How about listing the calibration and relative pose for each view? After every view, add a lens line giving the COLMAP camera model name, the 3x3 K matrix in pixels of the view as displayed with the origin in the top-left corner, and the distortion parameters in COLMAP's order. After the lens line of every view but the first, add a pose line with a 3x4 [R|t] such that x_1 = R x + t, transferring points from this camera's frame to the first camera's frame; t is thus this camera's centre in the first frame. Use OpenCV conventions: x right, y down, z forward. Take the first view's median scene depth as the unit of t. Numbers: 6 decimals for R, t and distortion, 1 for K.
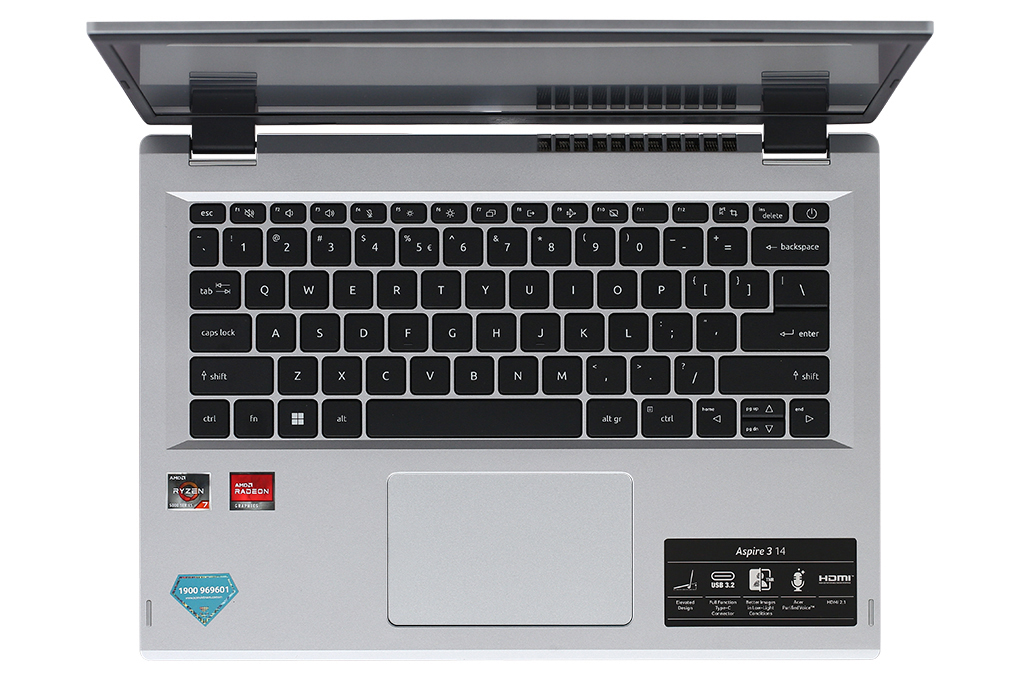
lens RADIAL K [[2992.4, 0, 504.8], [0, 2992.4, 343.0], [0, 0, 1]] dist [0.032912, 0.000000]
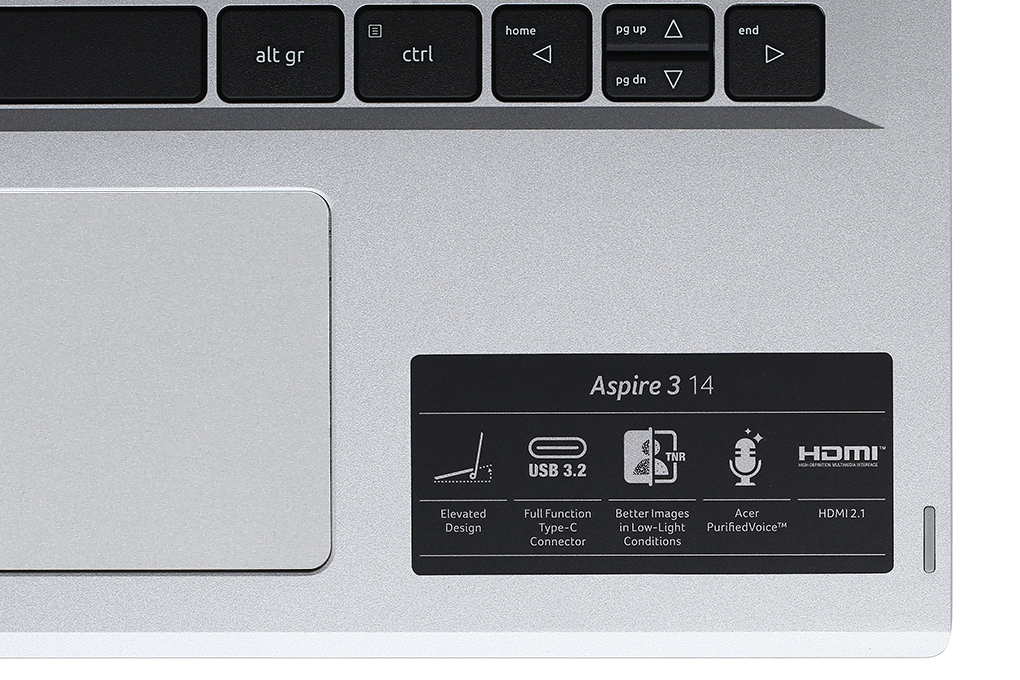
lens RADIAL K [[2992.4, 0, 517.1], [0, 2992.4, 331.0], [0, 0, 1]] dist [0.032912, 0.000000]
pose [[0.999814, -0.000754, -0.019268, 0.075143], [0.000858, 0.999985, 0.005418, 0.060080], [0.019264, -0.005433, 0.999800, 0.600330]]
